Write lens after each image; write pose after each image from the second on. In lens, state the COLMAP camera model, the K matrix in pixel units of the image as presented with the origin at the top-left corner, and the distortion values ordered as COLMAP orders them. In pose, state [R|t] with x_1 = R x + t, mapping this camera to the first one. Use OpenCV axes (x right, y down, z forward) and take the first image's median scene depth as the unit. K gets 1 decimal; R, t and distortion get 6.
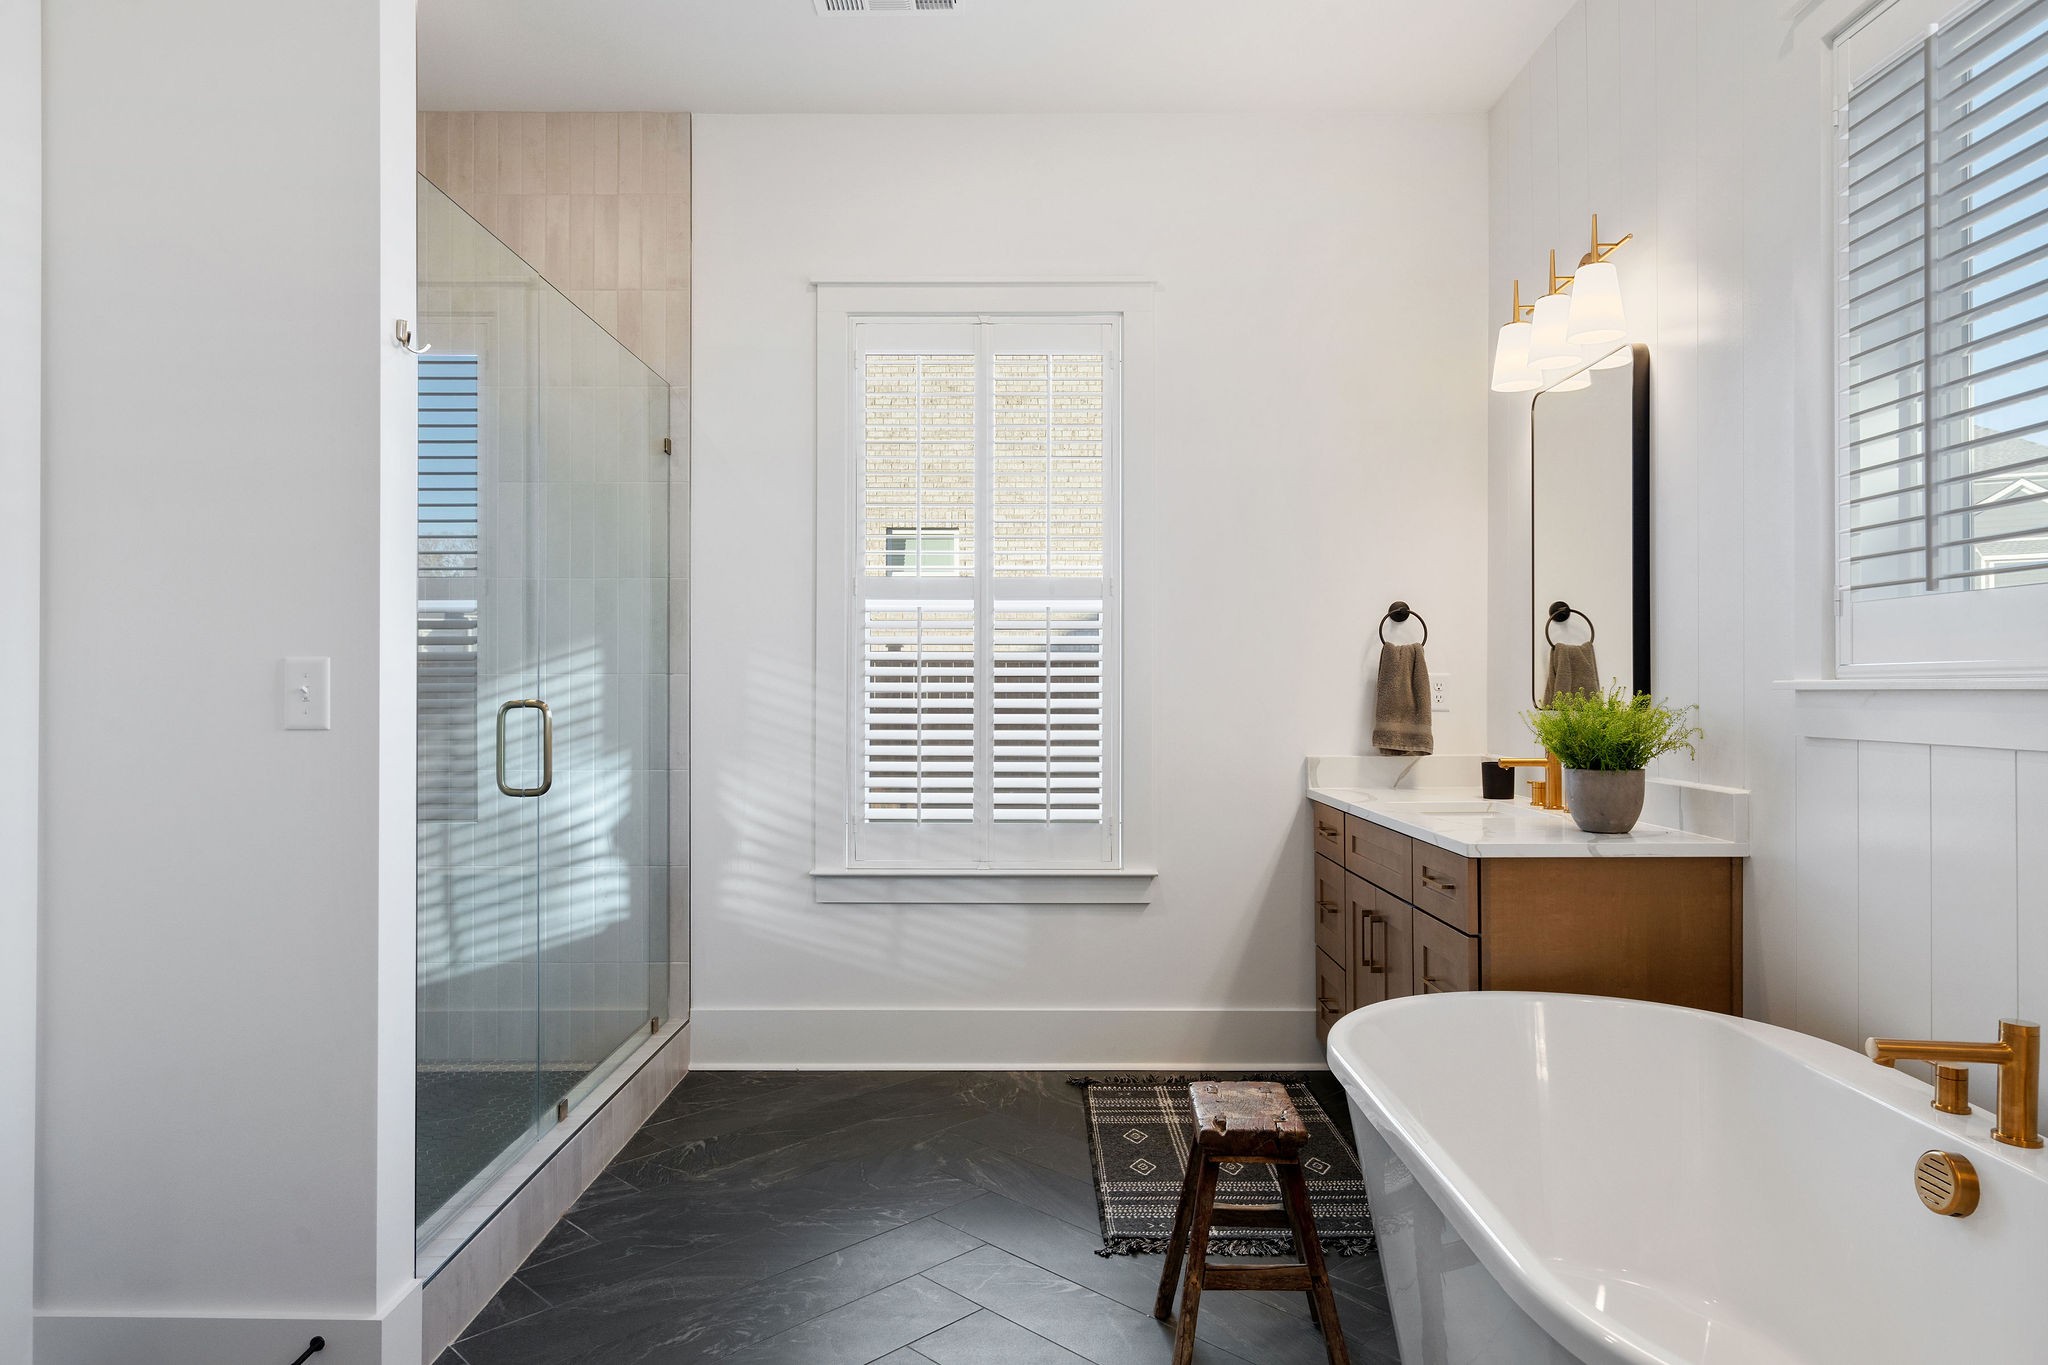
lens RADIAL K [[1282.6, 0, 1024.0], [0, 1282.6, 682.5], [0, 0, 1]] dist [0.002716, -0.000854]
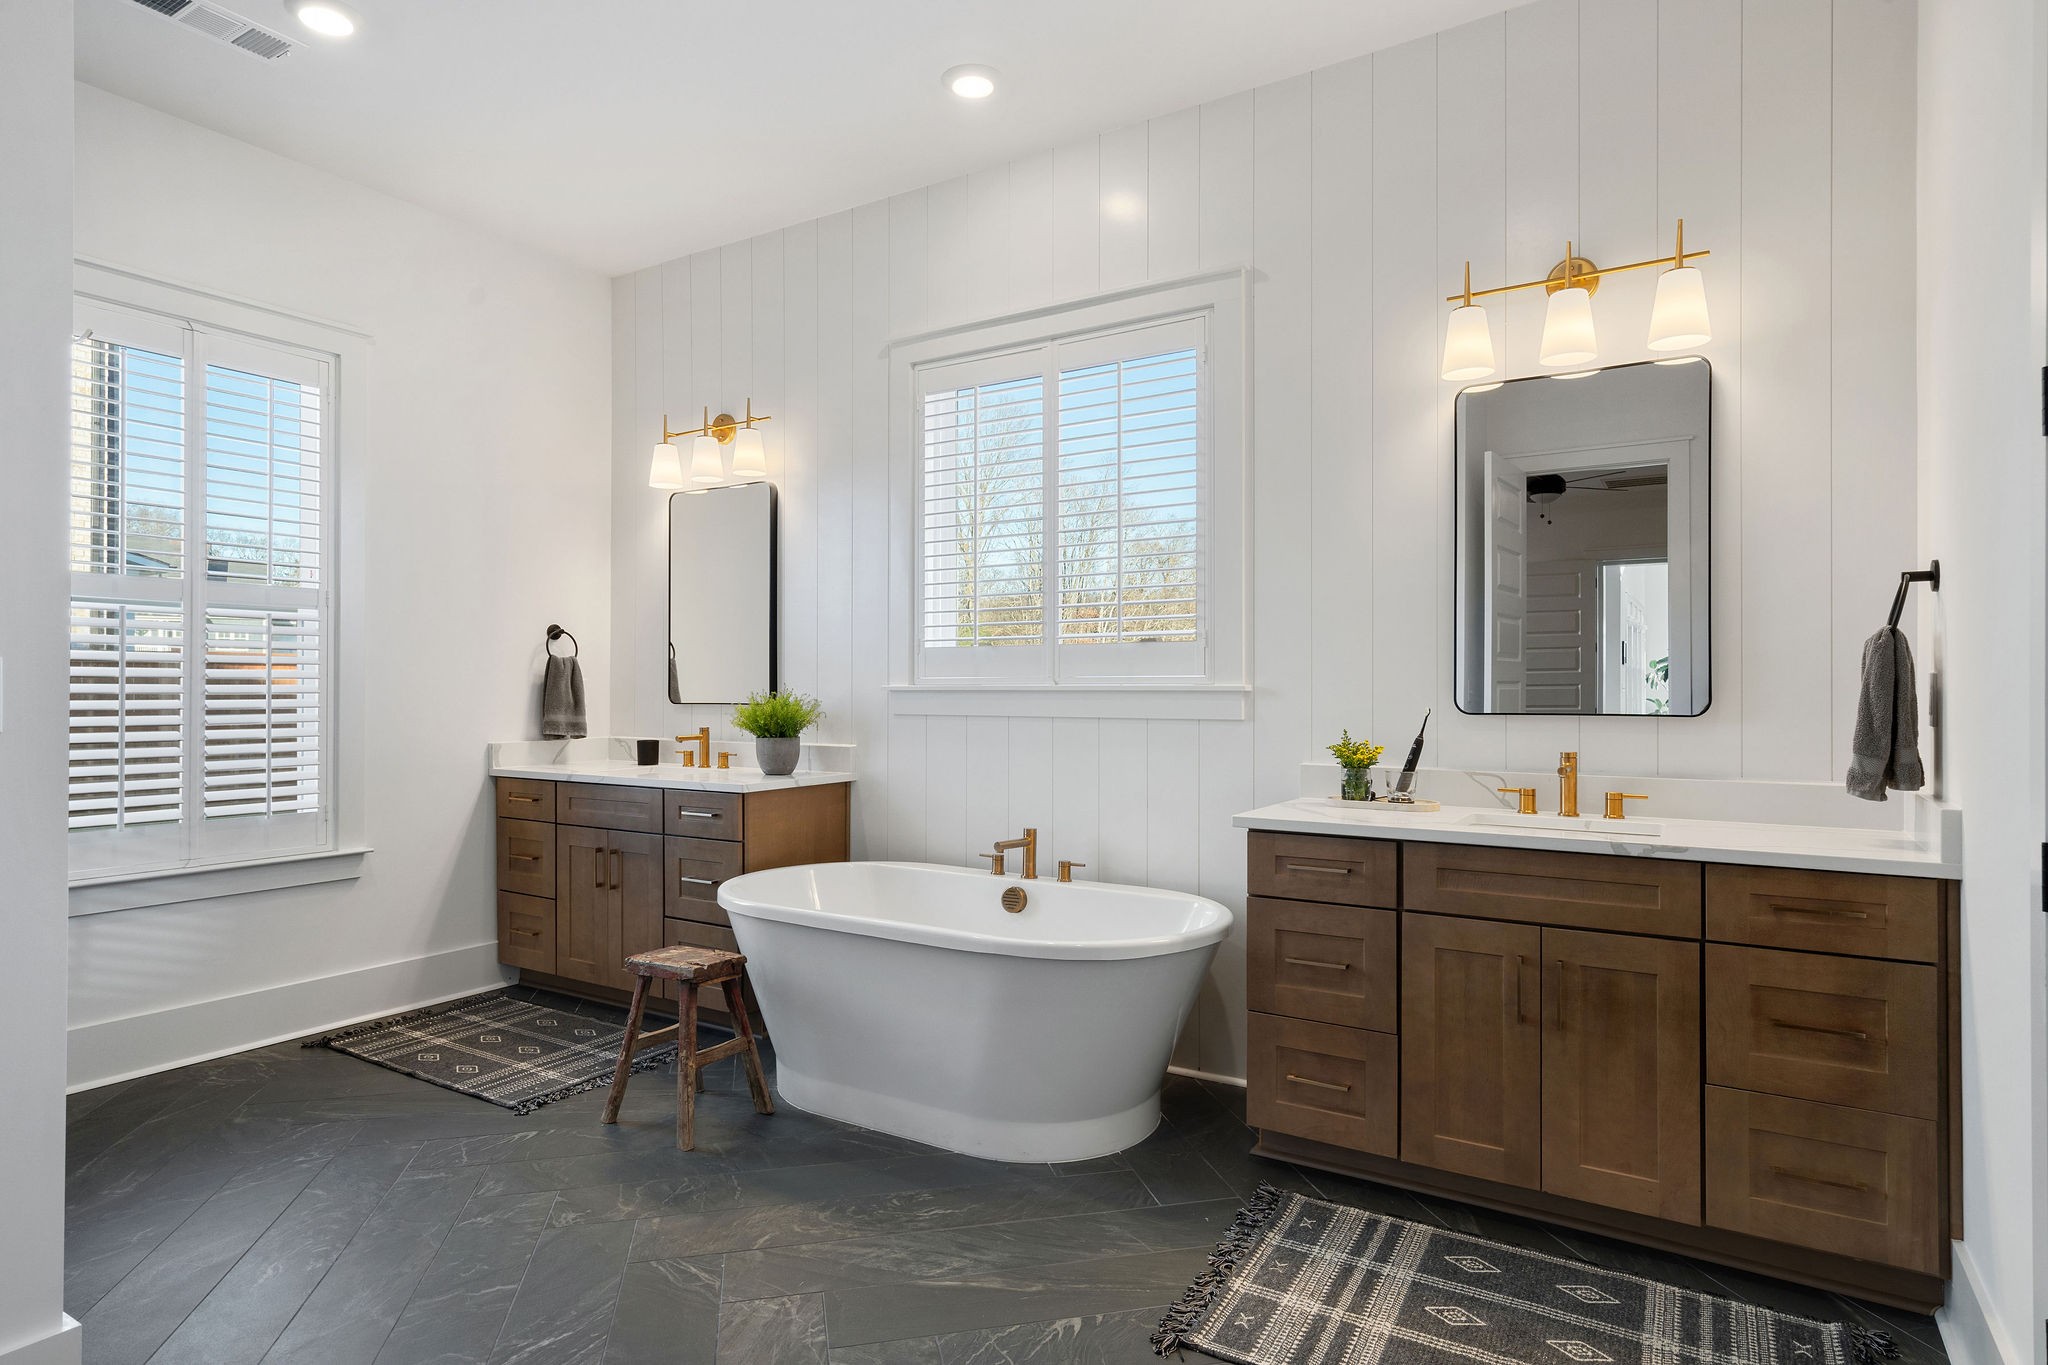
lens RADIAL K [[1282.6, 0, 1024.0], [0, 1282.6, 682.5], [0, 0, 1]] dist [0.002716, -0.000854]
pose [[0.487344, 0.003771, 0.873202, -0.651671], [-0.004135, 0.999989, -0.002011, -0.001857], [-0.873200, -0.002631, 0.487355, -0.080096]]
